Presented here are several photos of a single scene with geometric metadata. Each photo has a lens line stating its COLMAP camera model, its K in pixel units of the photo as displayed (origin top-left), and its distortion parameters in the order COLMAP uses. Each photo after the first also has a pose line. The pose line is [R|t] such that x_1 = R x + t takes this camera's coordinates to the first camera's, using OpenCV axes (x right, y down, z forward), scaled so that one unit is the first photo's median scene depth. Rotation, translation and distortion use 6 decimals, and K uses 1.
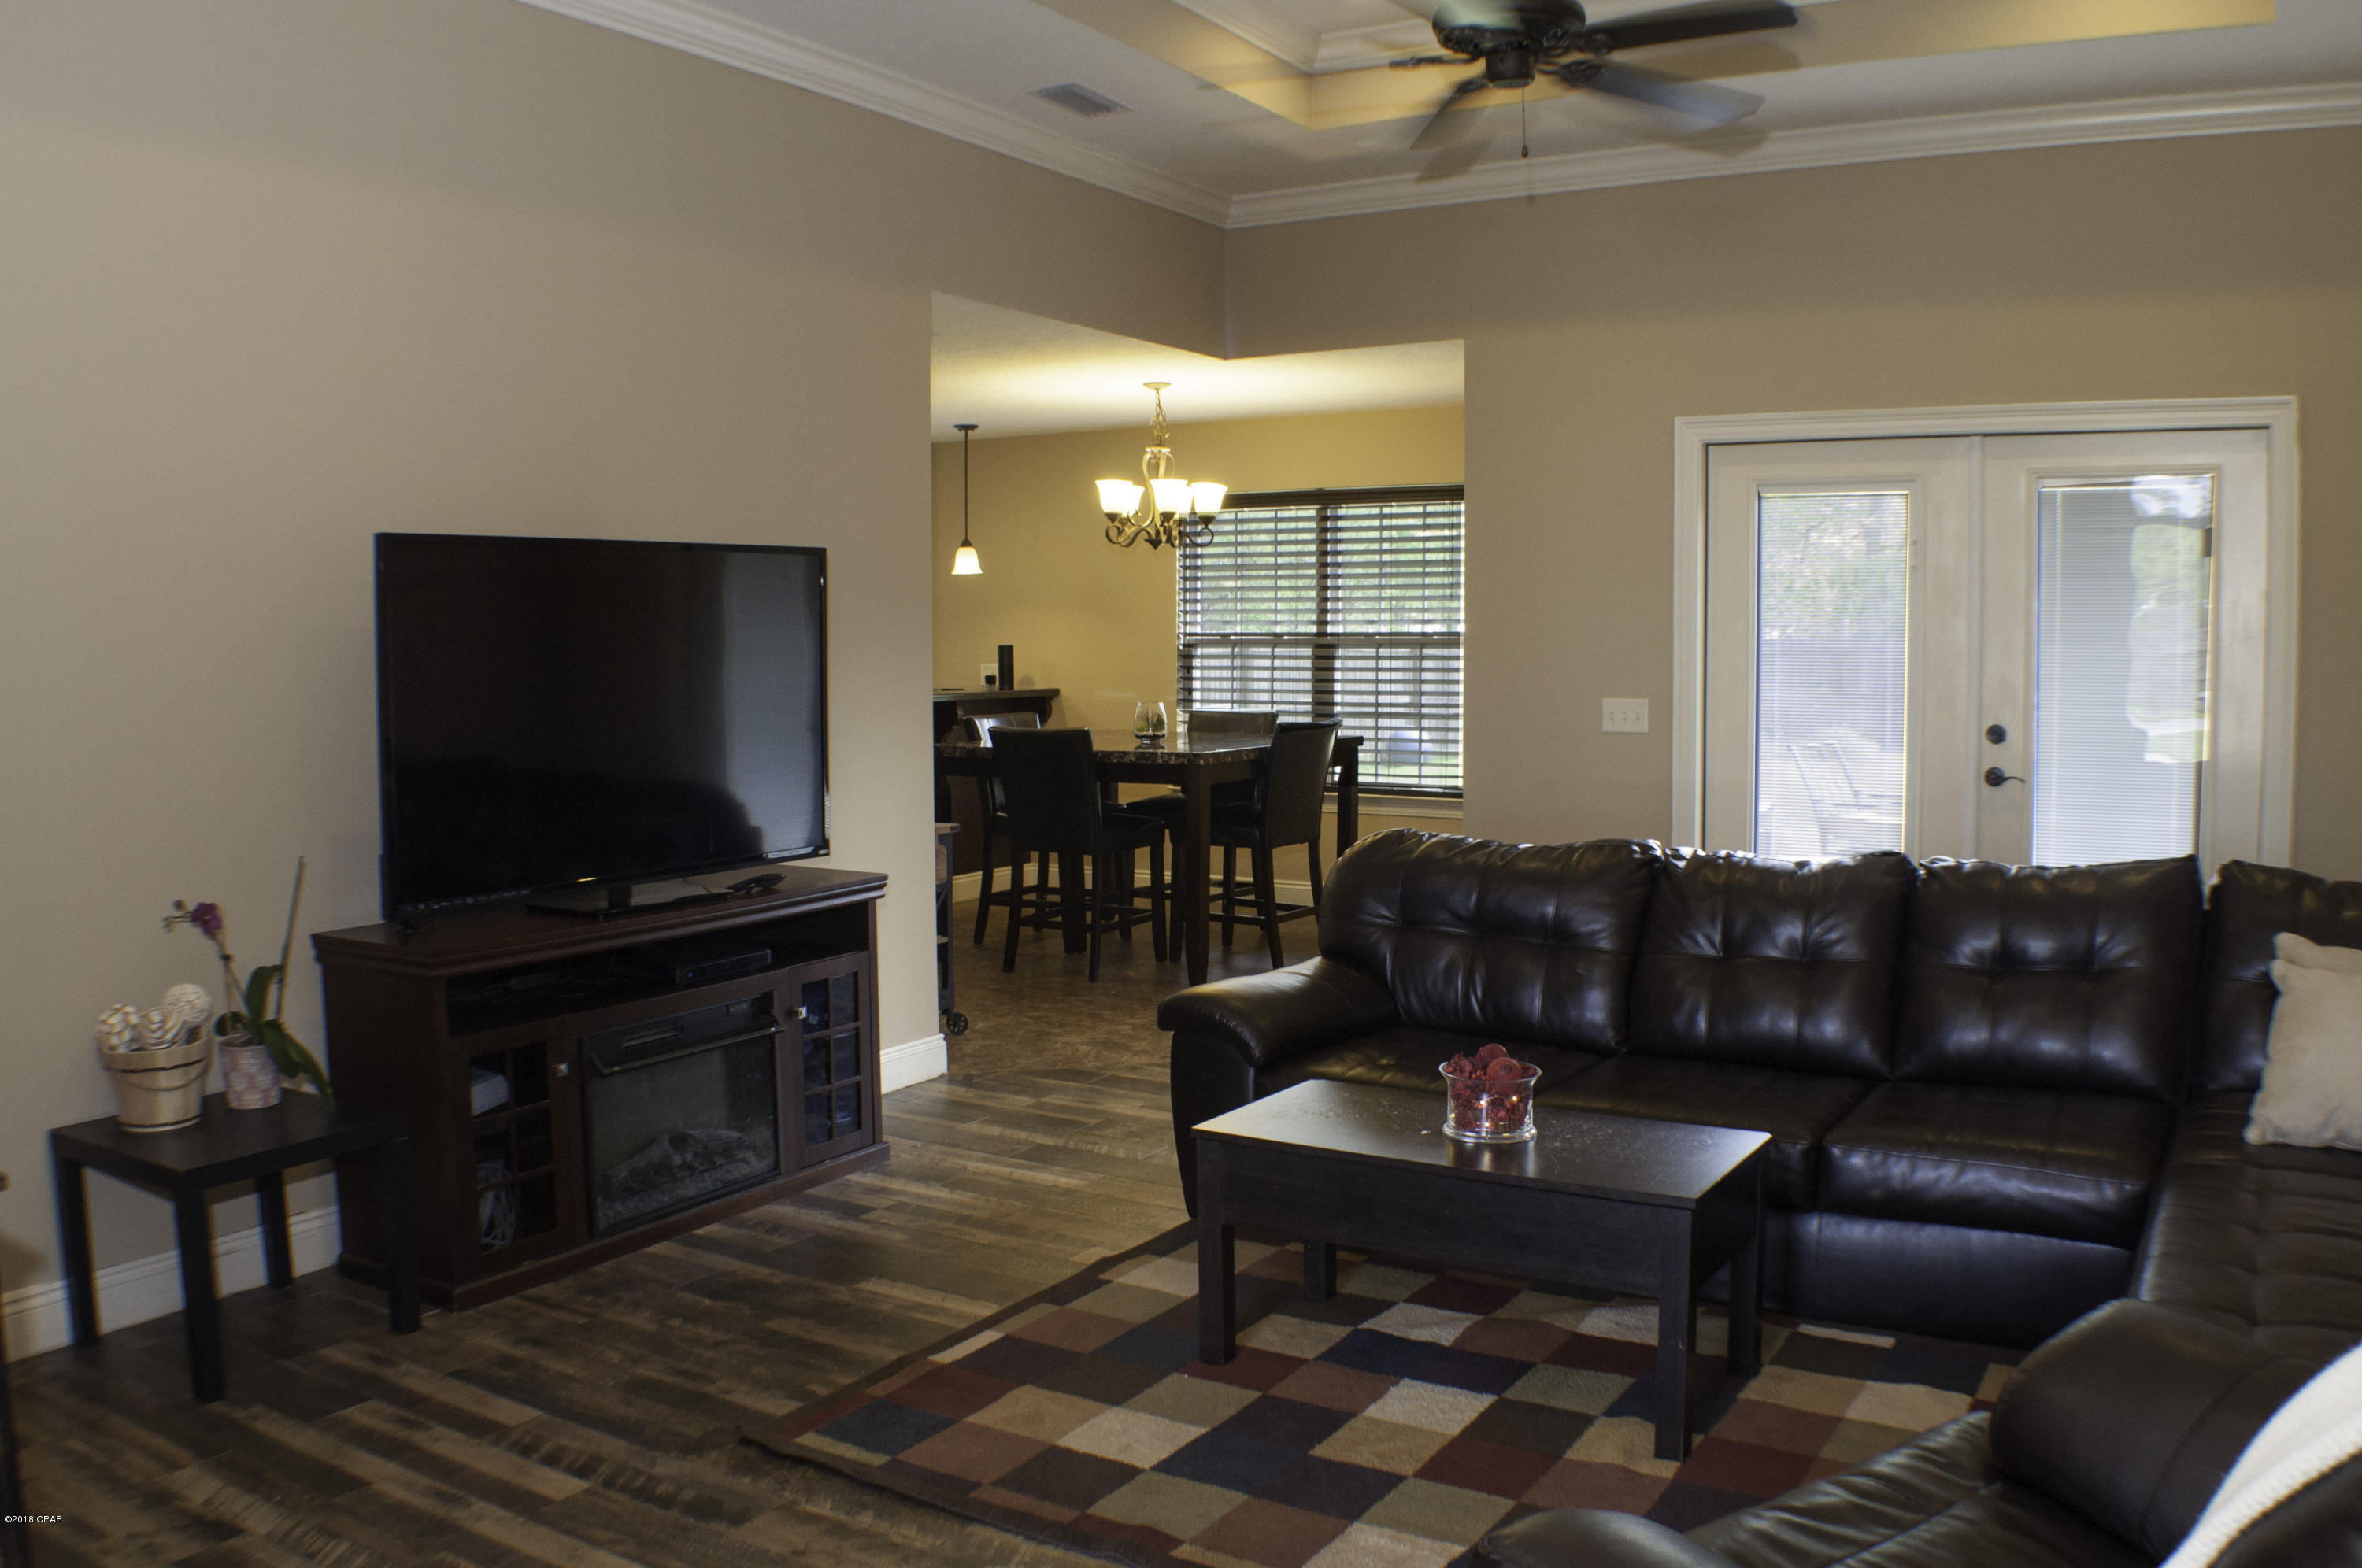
lens RADIAL K [[1946.5, 0, 1181.0], [0, 1946.5, 784.0], [0, 0, 1]] dist [-0.005310, -0.000984]
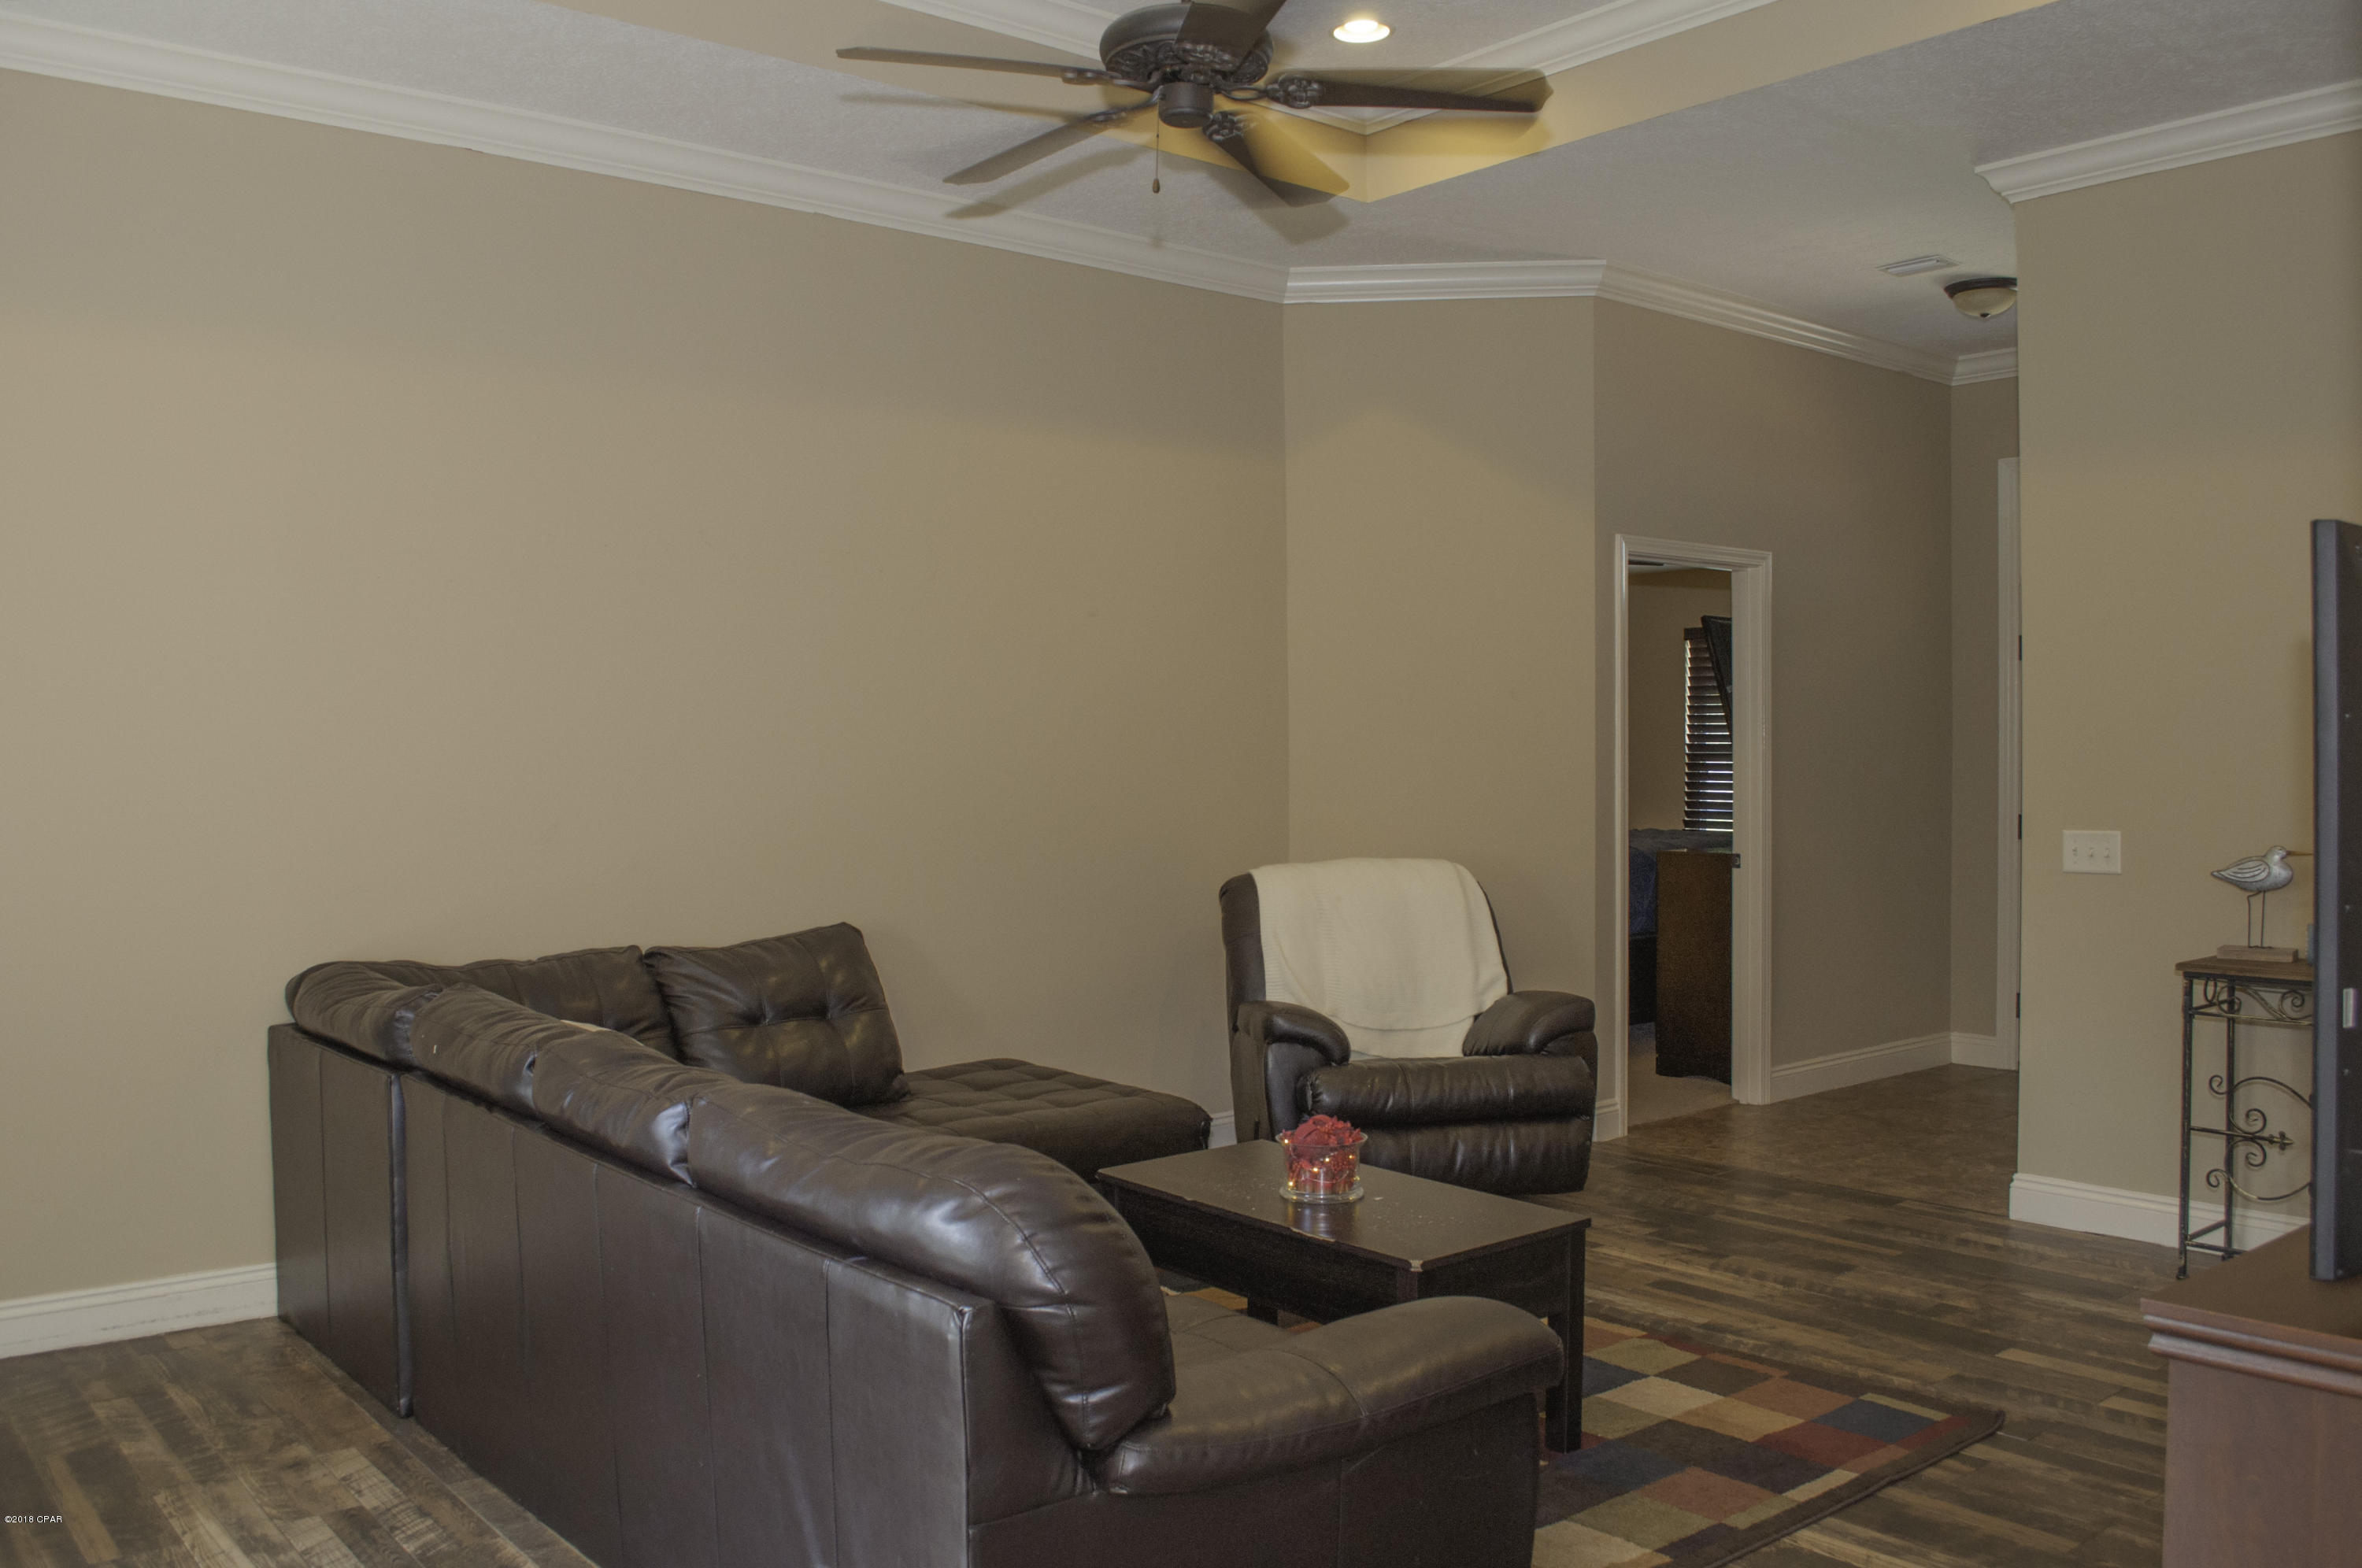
lens RADIAL K [[1852.6, 0, 1181.0], [0, 1852.6, 784.0], [0, 0, 1]] dist [-0.082345, 0.006966]
pose [[-0.941927, 0.010484, 0.335655, -0.131893], [0.042973, 0.995058, 0.089512, -0.164283], [-0.333058, 0.098737, -0.937722, 2.160026]]
